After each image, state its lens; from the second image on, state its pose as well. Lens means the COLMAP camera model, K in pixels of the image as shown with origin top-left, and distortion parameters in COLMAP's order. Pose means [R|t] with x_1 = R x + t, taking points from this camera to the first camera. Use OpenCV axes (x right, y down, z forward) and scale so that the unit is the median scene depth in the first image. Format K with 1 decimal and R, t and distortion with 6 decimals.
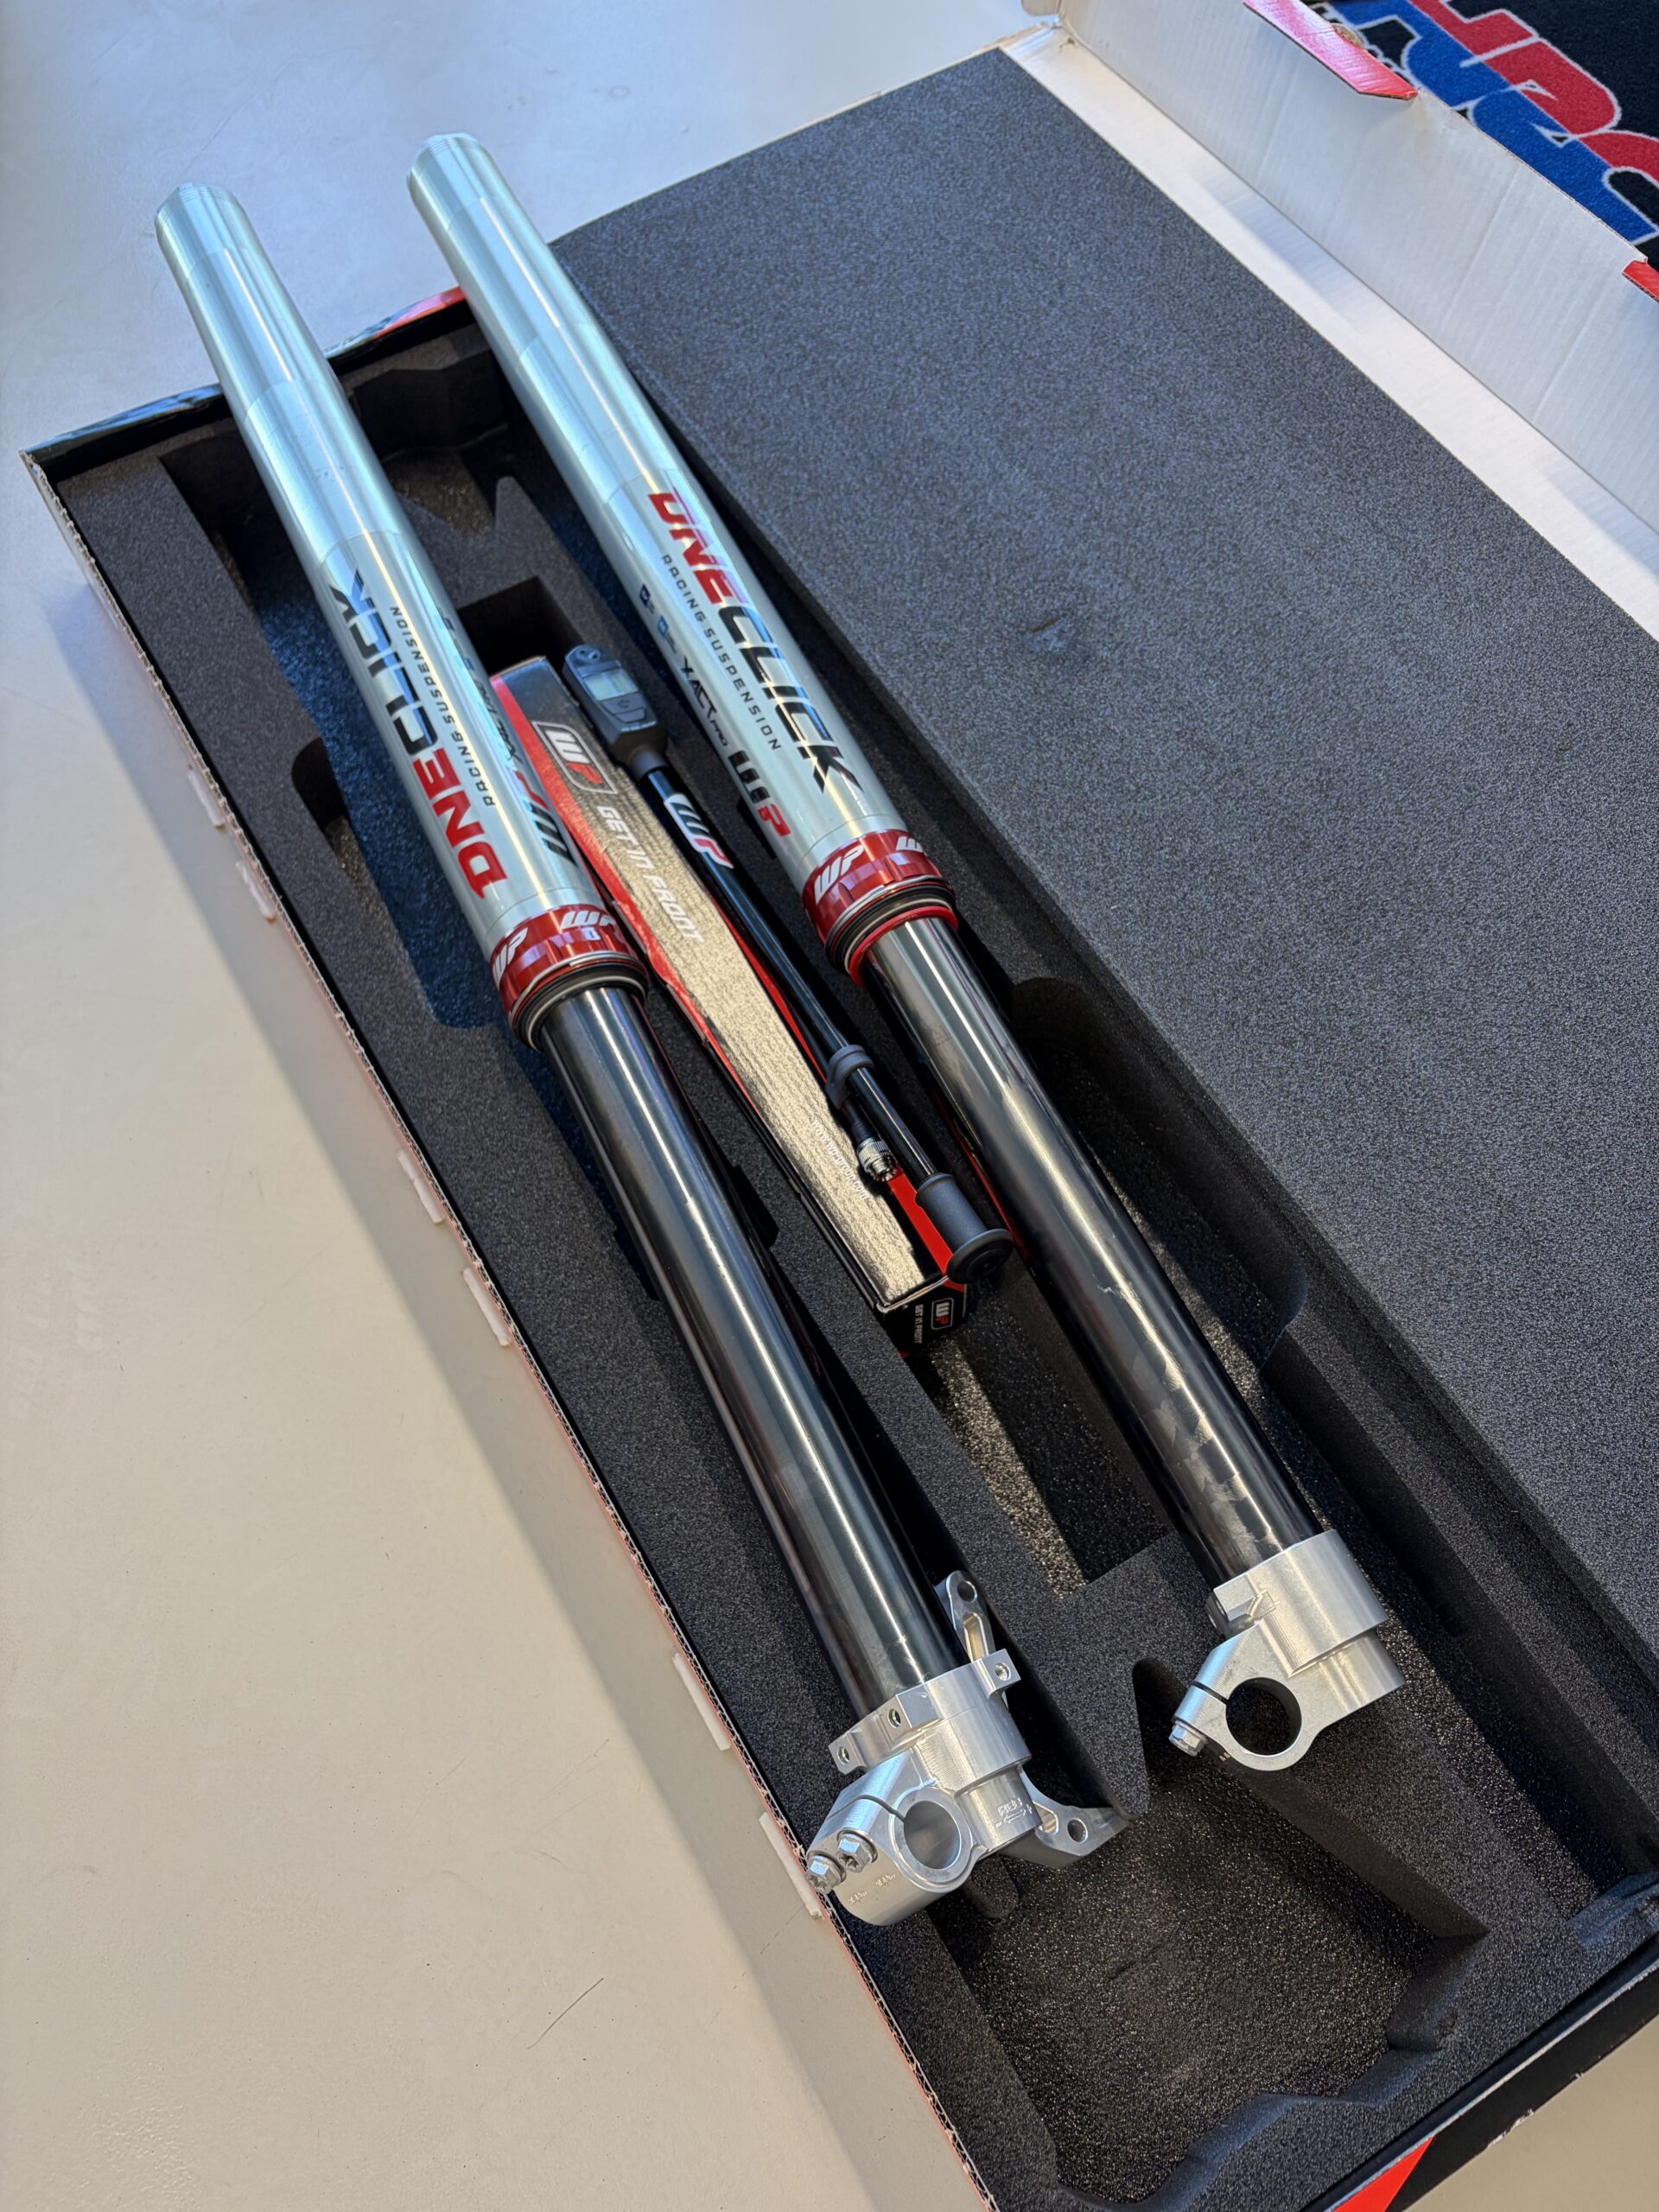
lens RADIAL K [[1830.0, 0, 829.5], [0, 1830.0, 1106.0], [0, 0, 1]] dist [-0.001562, 0.002617]
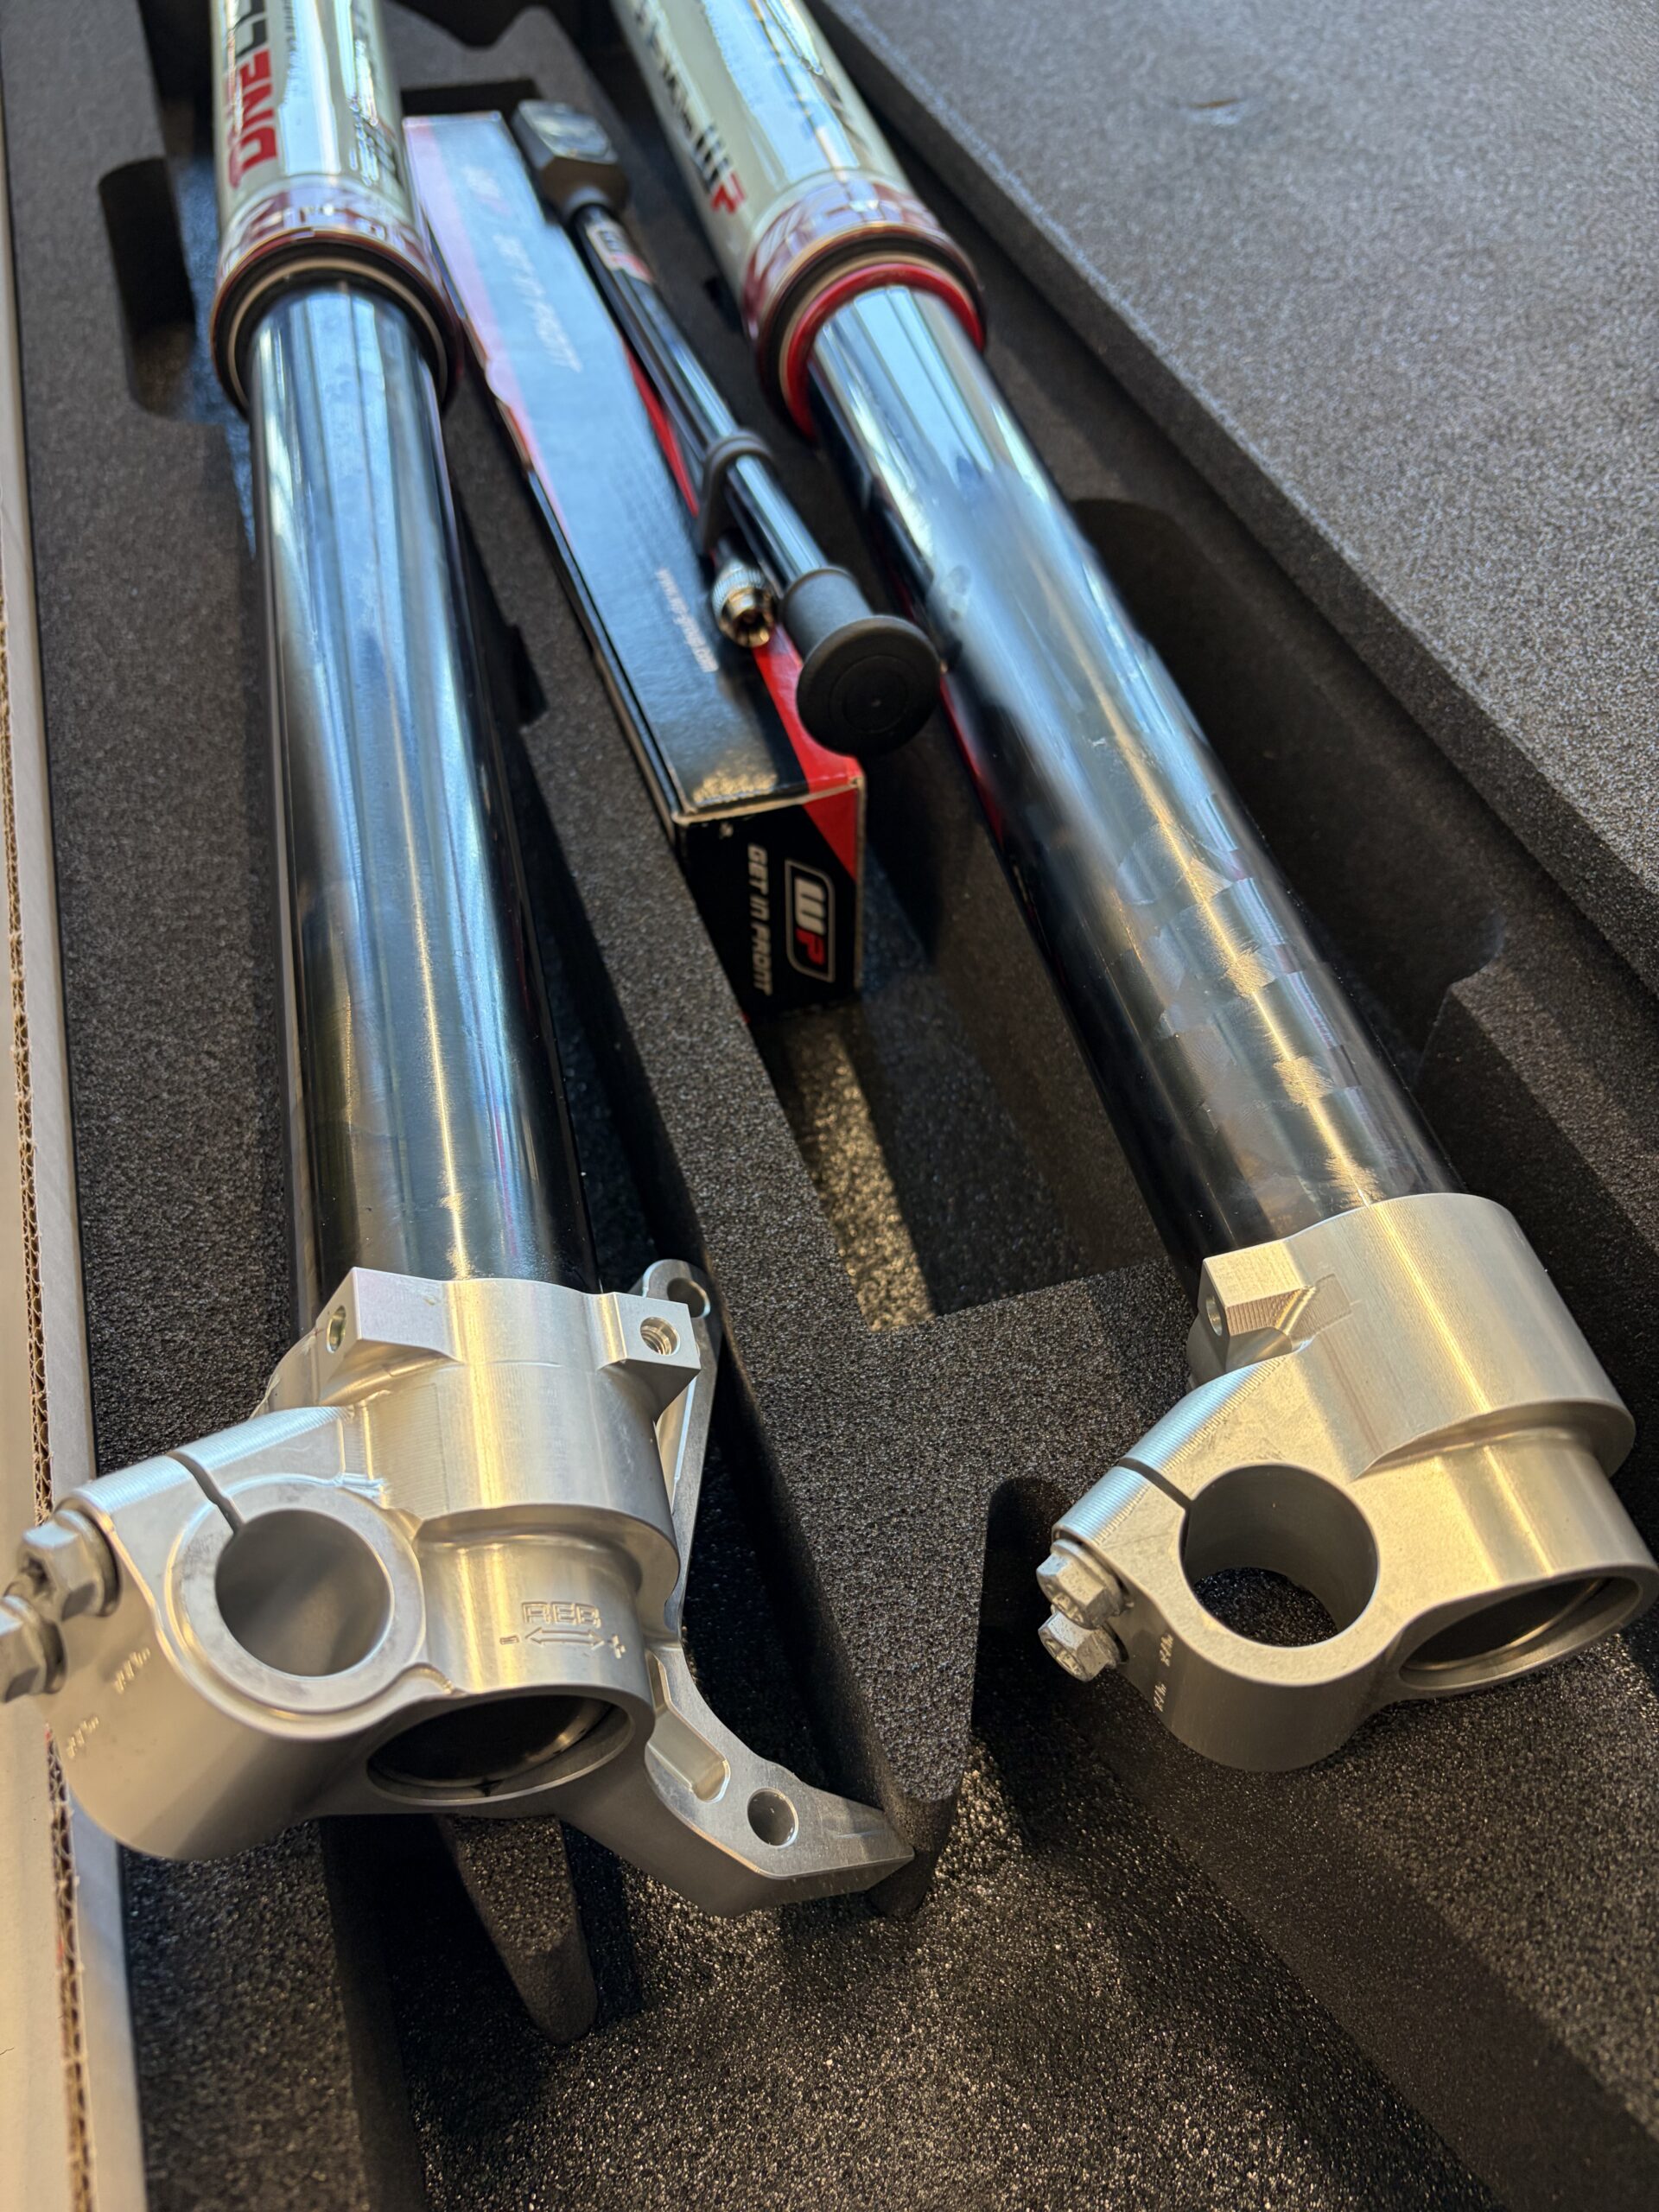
lens RADIAL K [[1830.0, 0, 829.5], [0, 1830.0, 1106.0], [0, 0, 1]] dist [-0.001562, 0.002617]
pose [[0.975776, 0.179781, -0.124658, 0.159930], [-0.204176, 0.953014, -0.223776, 0.315675], [0.078570, 0.243807, 0.966636, 0.542981]]
